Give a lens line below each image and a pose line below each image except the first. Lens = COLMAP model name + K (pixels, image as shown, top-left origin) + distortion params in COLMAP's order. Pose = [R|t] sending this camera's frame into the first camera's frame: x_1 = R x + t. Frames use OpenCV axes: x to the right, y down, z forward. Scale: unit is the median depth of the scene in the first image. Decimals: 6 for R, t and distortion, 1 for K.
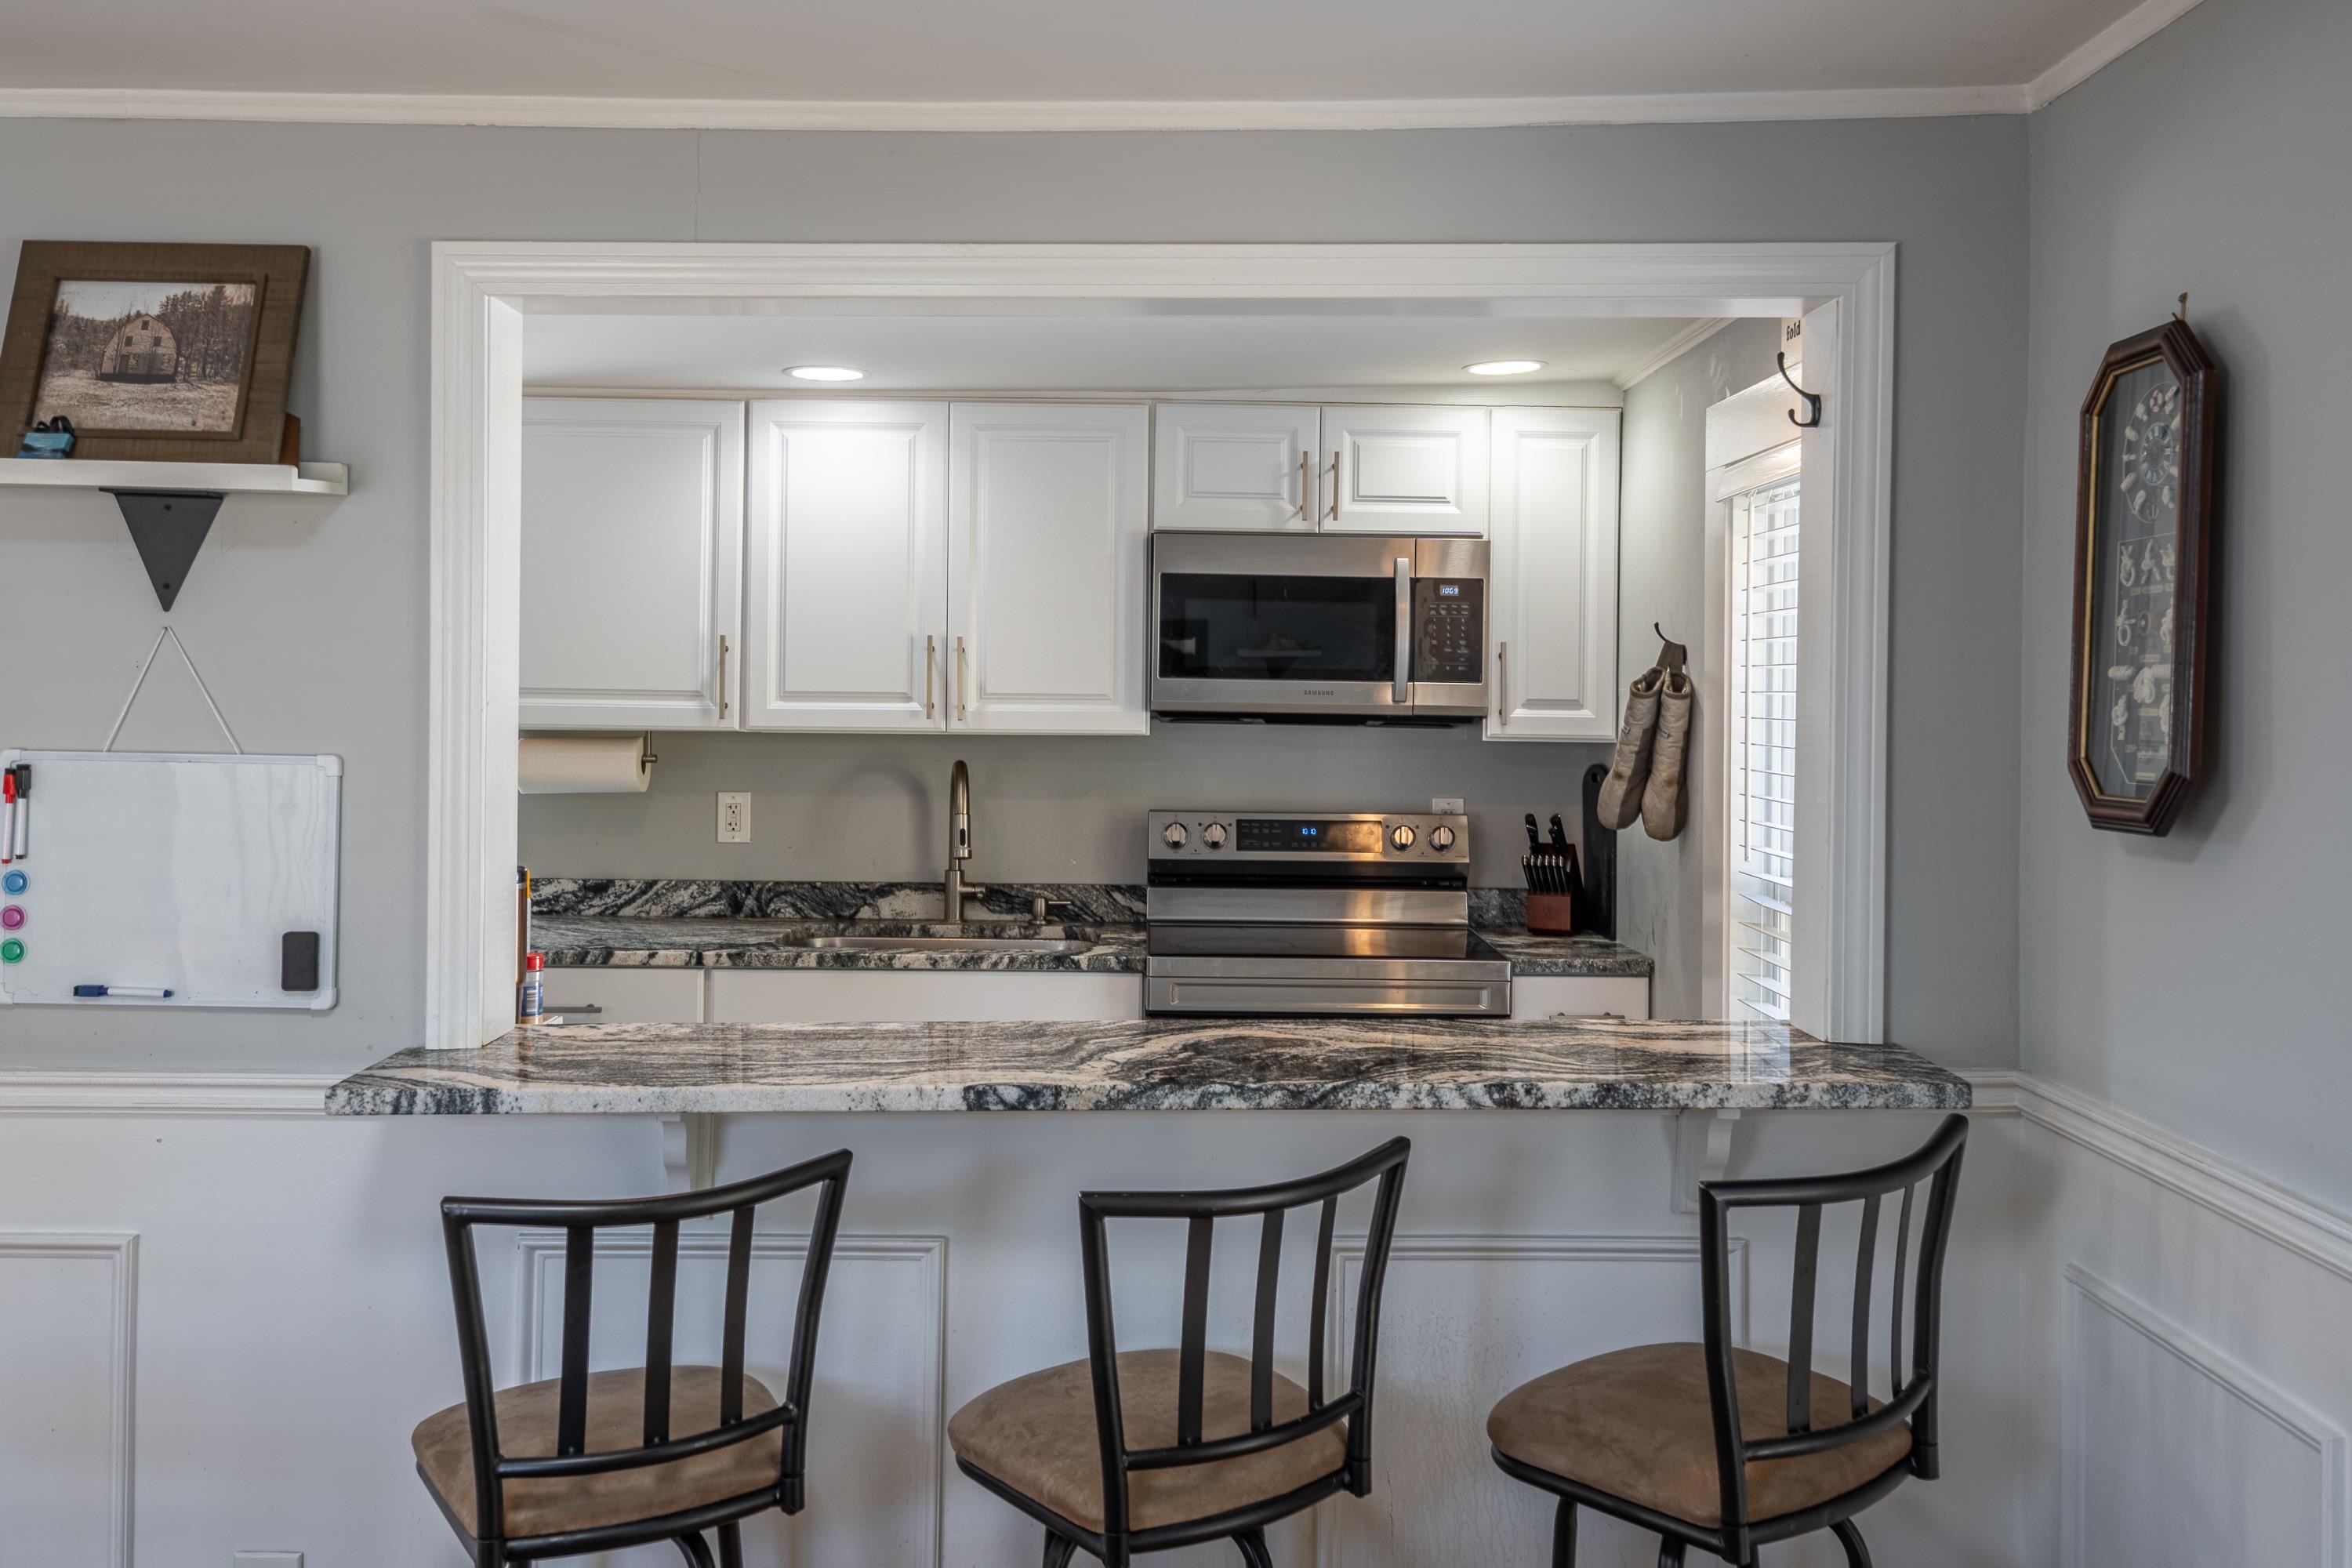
lens RADIAL K [[1939.2, 0, 1183.2], [0, 1939.2, 687.7], [0, 0, 1]] dist [0.007855, -0.005719]
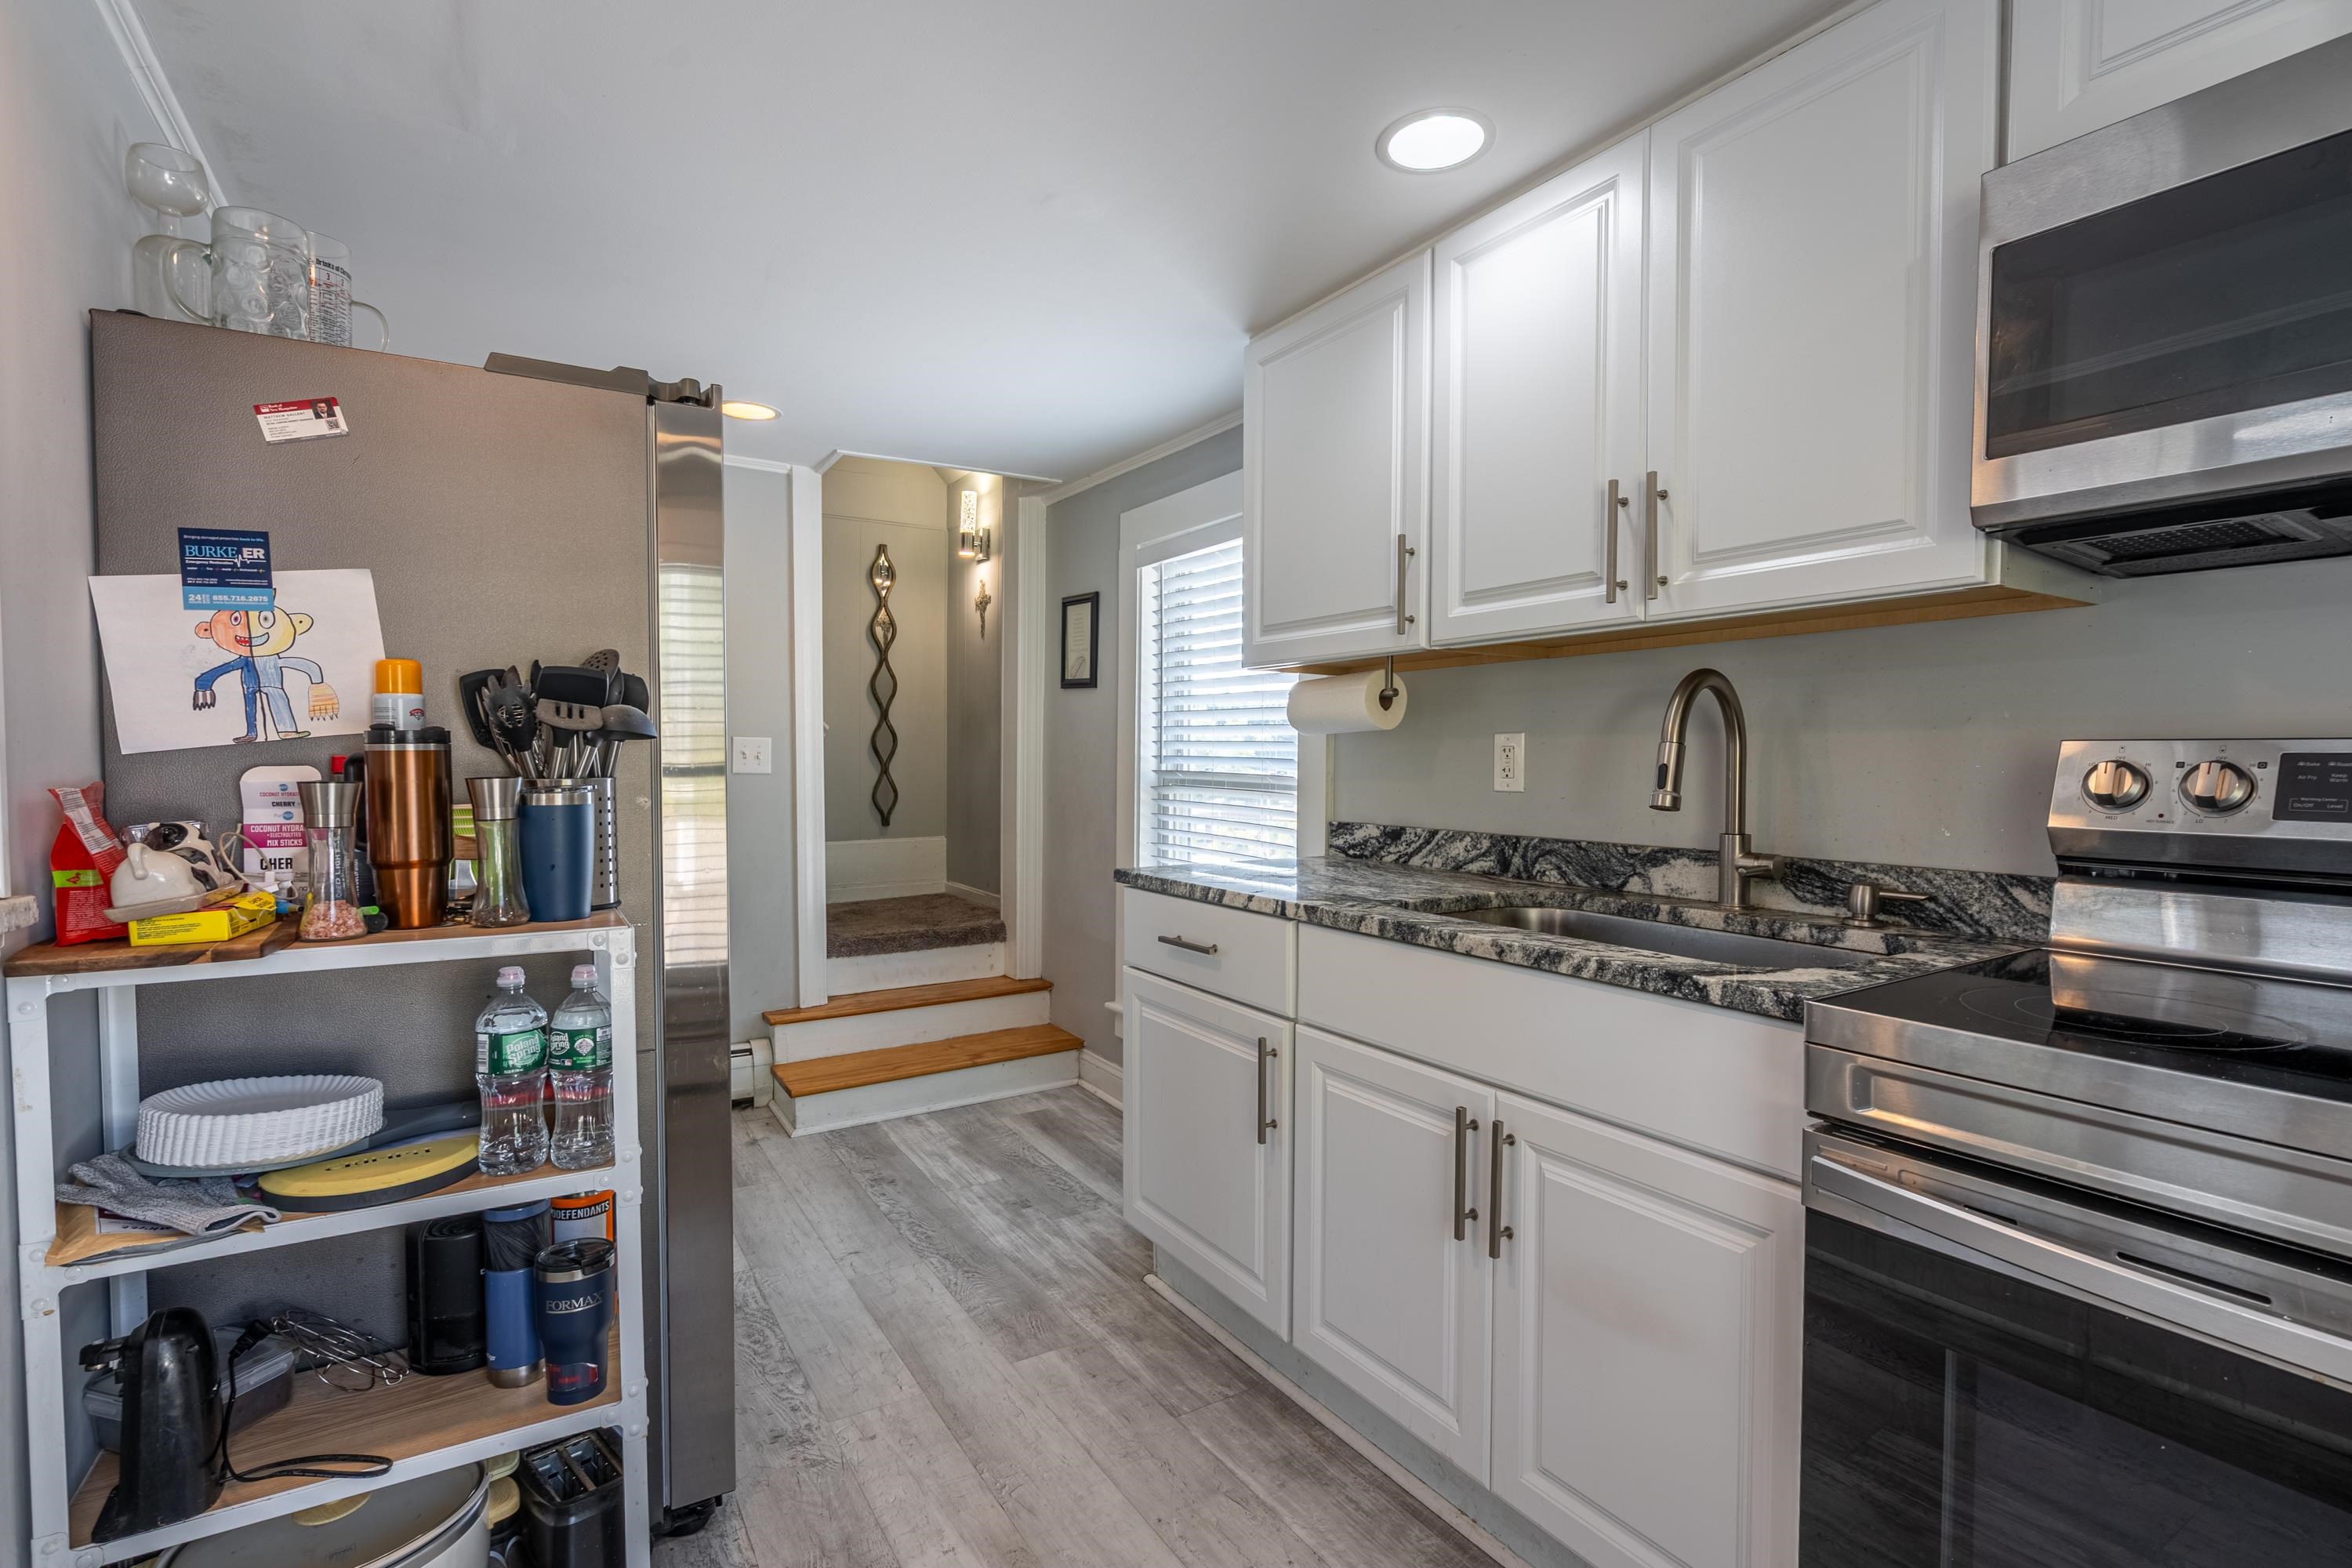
lens RADIAL K [[1105.8, 0, 1171.2], [0, 1105.8, 788.1], [0, 0, 1]] dist [0.000438, -0.000002]
pose [[0.513705, 0.013246, -0.857864, 0.124476], [0.007244, 0.999778, 0.019775, 0.072193], [0.857936, -0.016373, 0.513495, 0.658613]]
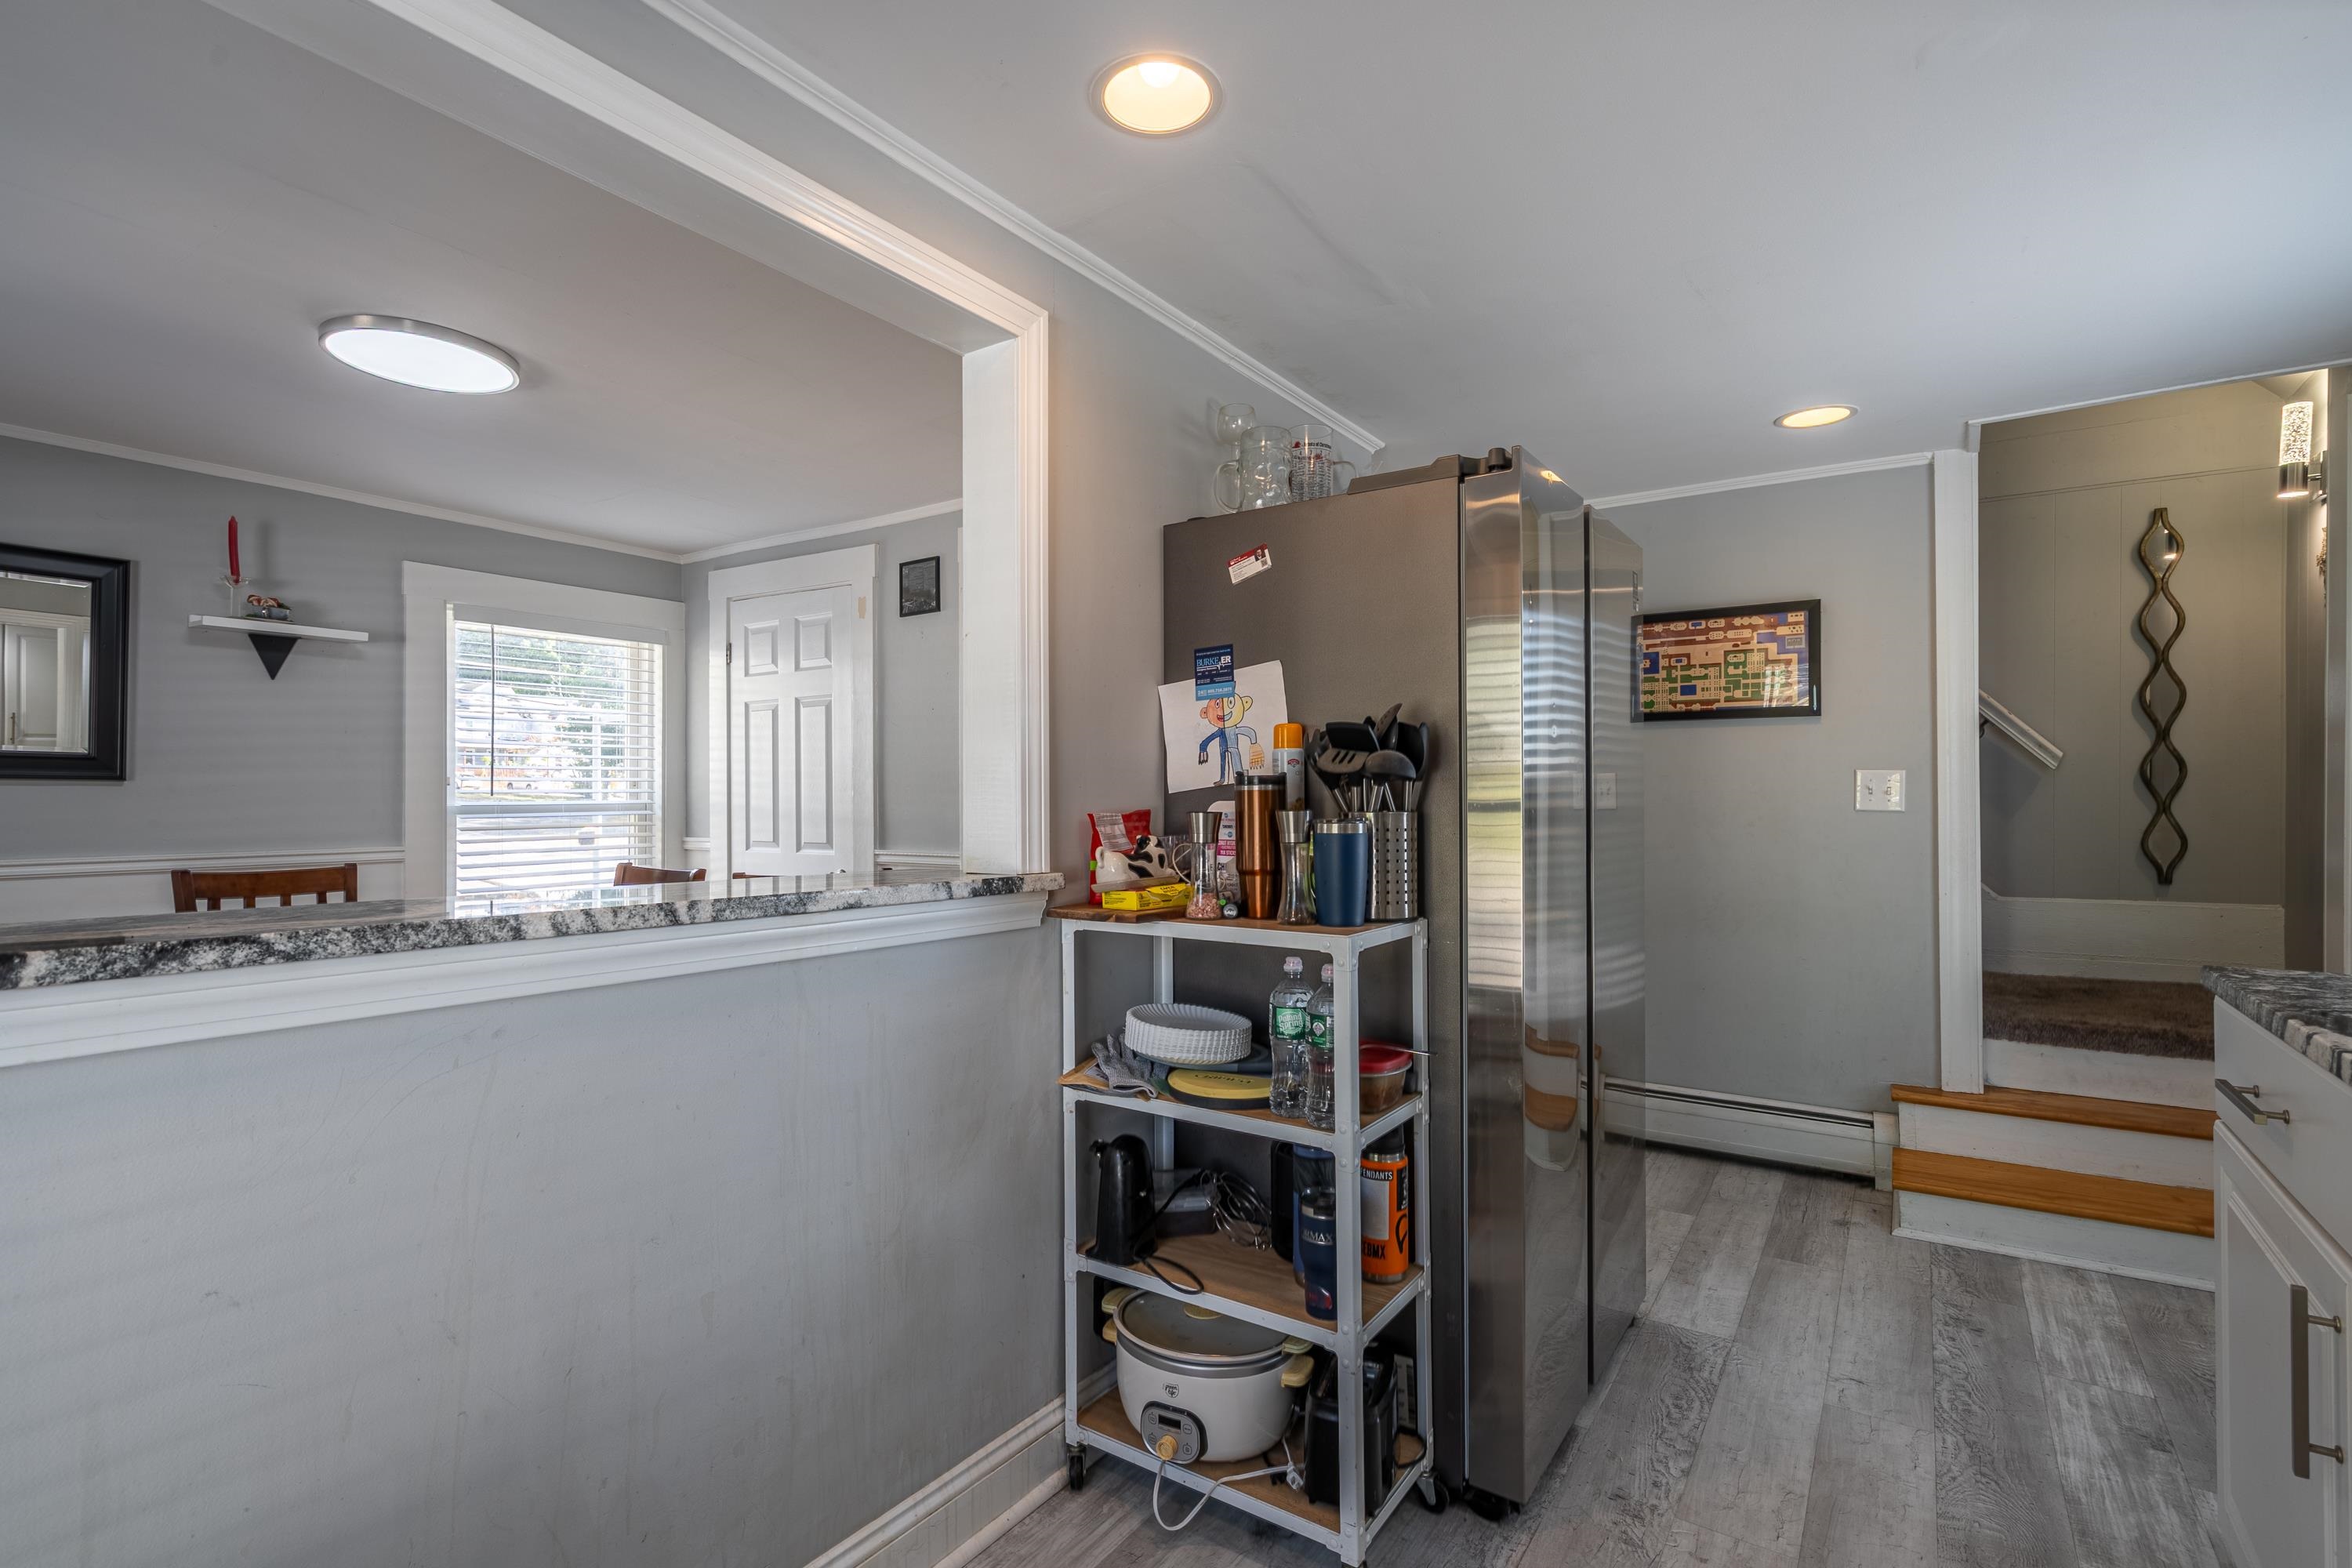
lens RADIAL K [[1092.8, 0, 1186.4], [0, 1092.8, 793.0], [0, 0, 1]] dist [-0.001870, 0.000051]
pose [[-0.571011, -0.010141, -0.820880, 0.112216], [-0.001516, 0.999935, -0.011298, 0.072218], [0.820941, -0.005207, -0.570990, 0.852424]]
